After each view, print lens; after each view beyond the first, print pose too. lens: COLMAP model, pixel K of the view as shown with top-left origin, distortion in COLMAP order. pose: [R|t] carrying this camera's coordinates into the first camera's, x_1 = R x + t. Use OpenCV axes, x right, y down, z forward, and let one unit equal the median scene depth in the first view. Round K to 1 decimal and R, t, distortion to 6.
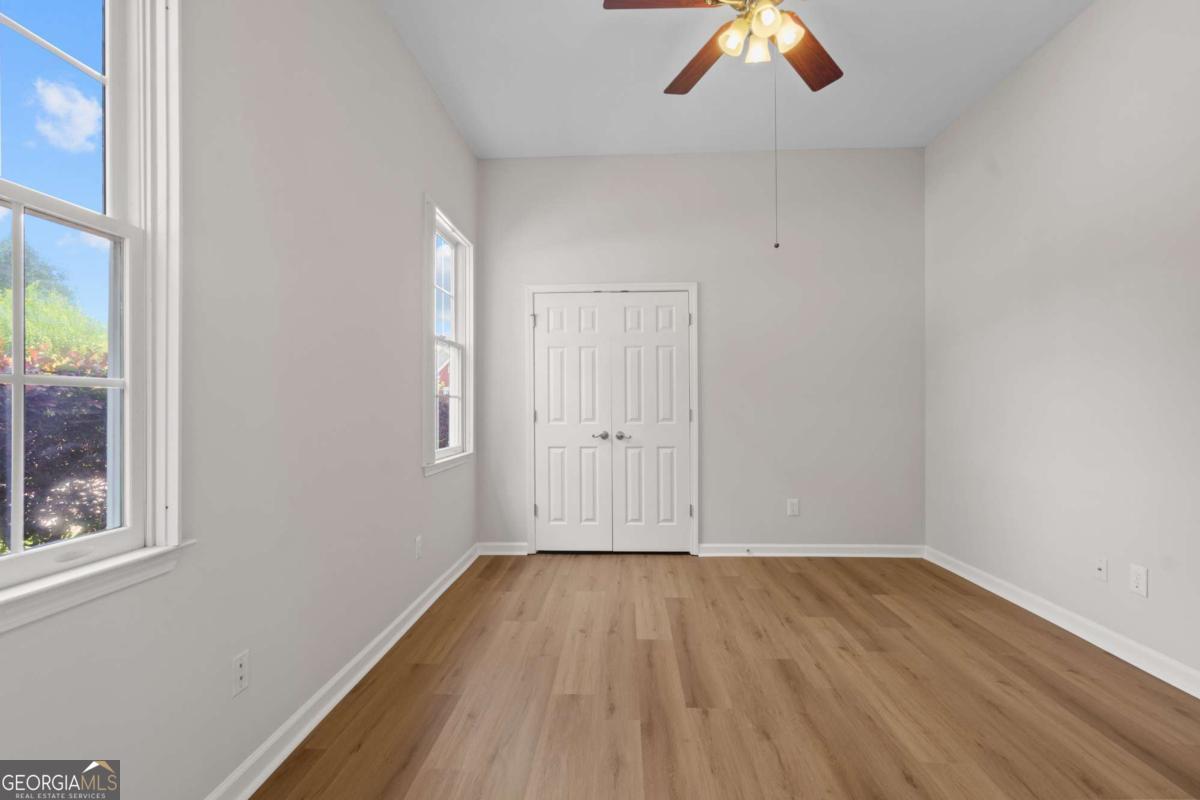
lens RADIAL K [[574.5, 0, 598.3], [0, 574.5, 404.1], [0, 0, 1]] dist [0.001821, 0.000041]
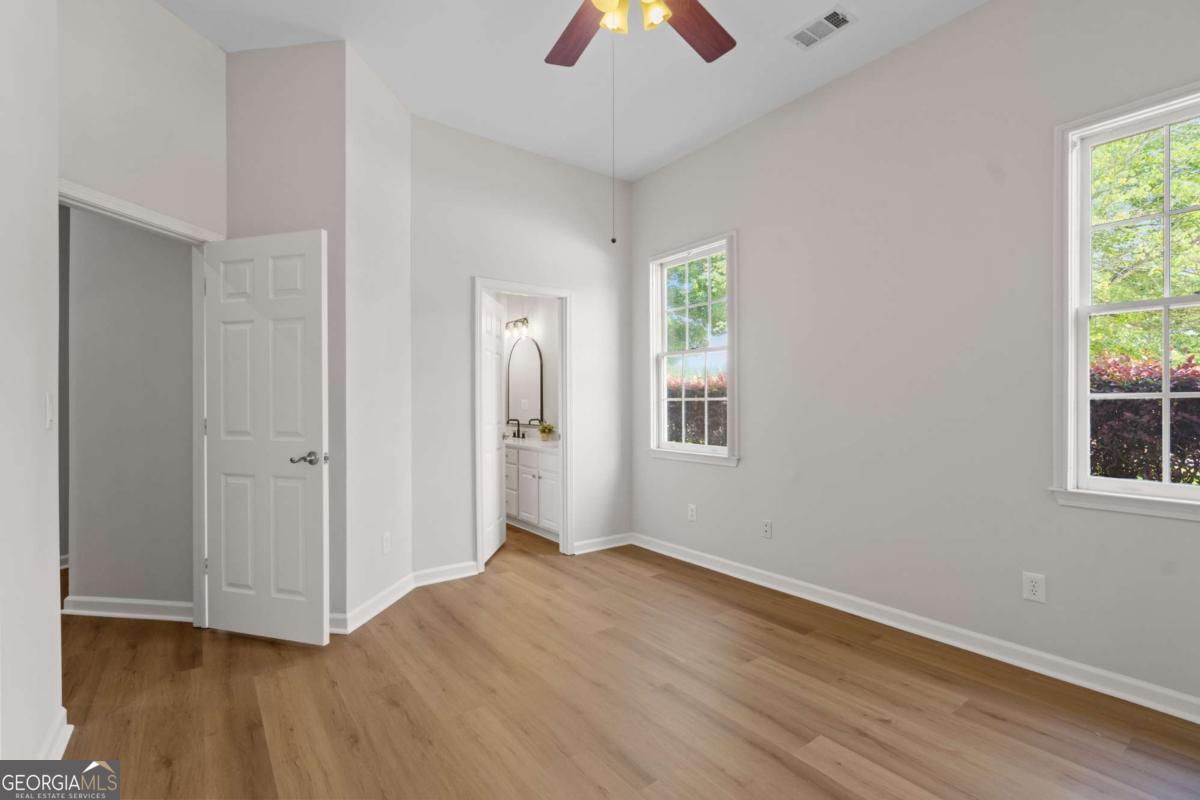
lens RADIAL K [[544.3, 0, 600.6], [0, 544.3, 400.7], [0, 0, 1]] dist [-0.008517, 0.000209]
pose [[-0.789892, 0.002548, -0.613241, 0.698394], [0.005968, 0.999976, -0.003531, -0.016861], [0.613217, -0.006449, -0.789888, 1.349733]]
